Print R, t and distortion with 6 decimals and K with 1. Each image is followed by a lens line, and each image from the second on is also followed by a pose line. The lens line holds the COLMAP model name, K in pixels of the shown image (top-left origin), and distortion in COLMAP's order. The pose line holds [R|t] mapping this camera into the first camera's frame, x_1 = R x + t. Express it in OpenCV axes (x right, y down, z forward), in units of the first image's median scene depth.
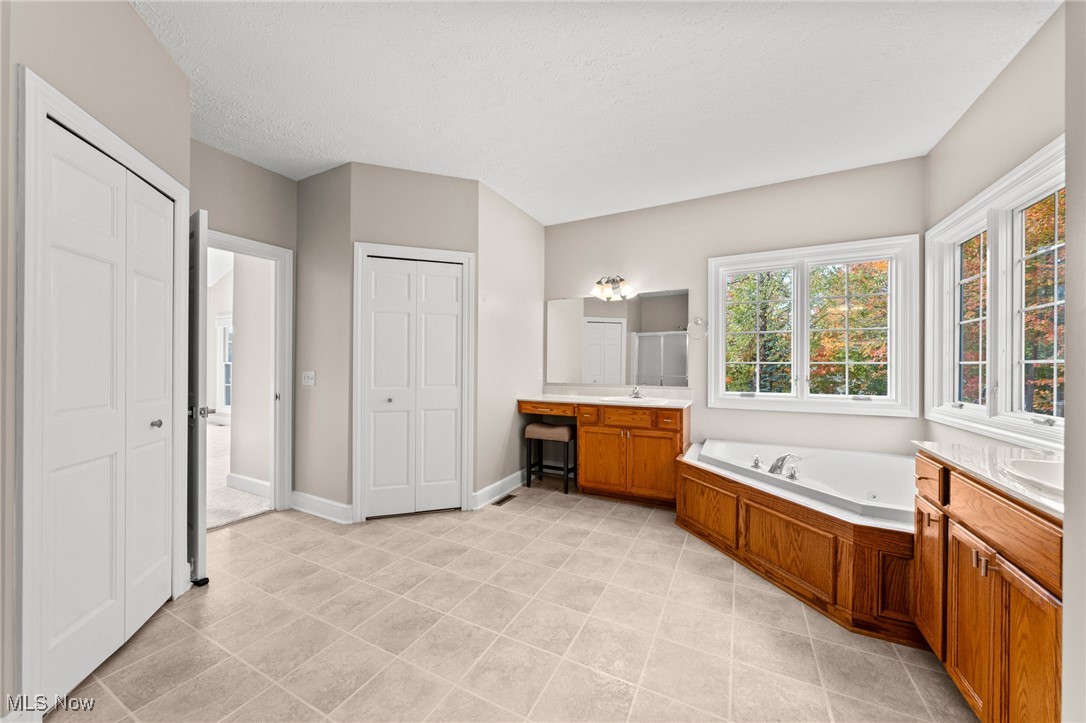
lens RADIAL K [[401.9, 0, 542.4], [0, 401.9, 363.3], [0, 0, 1]] dist [0.000441, -0.000046]
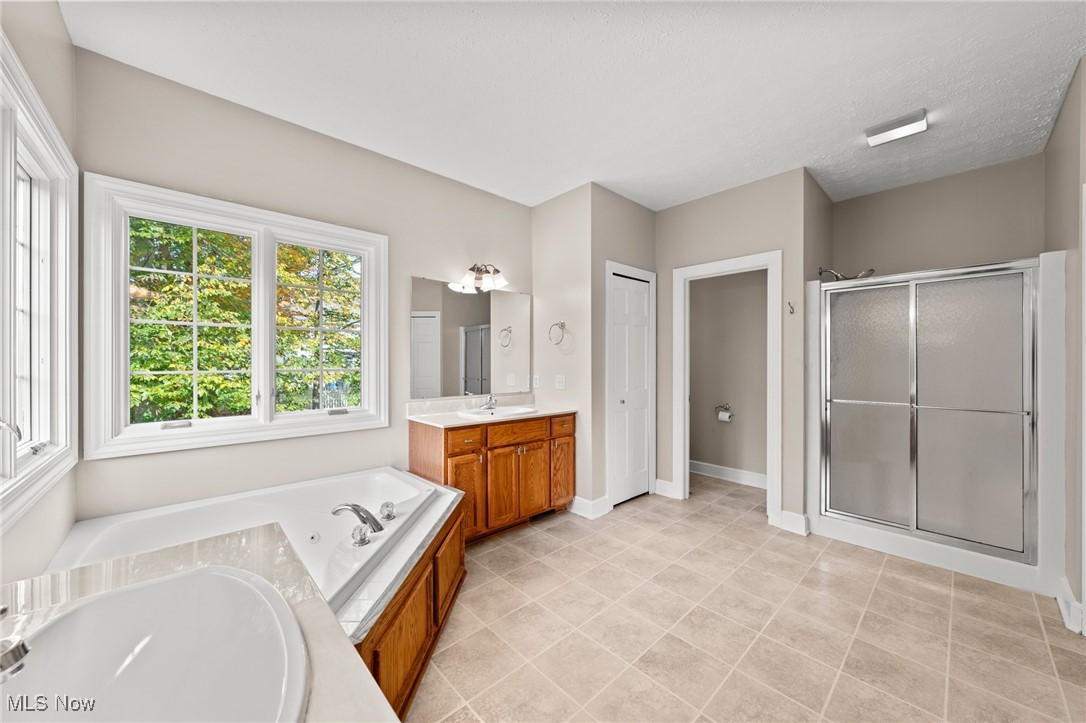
lens RADIAL K [[401.9, 0, 543.0], [0, 401.9, 361.9], [0, 0, 1]] dist [0.000441, -0.000046]
pose [[-0.942504, -0.004616, 0.334162, 0.074701], [-0.005359, 0.999985, -0.001301, -0.032867], [-0.334151, -0.003017, -0.942515, 1.957243]]
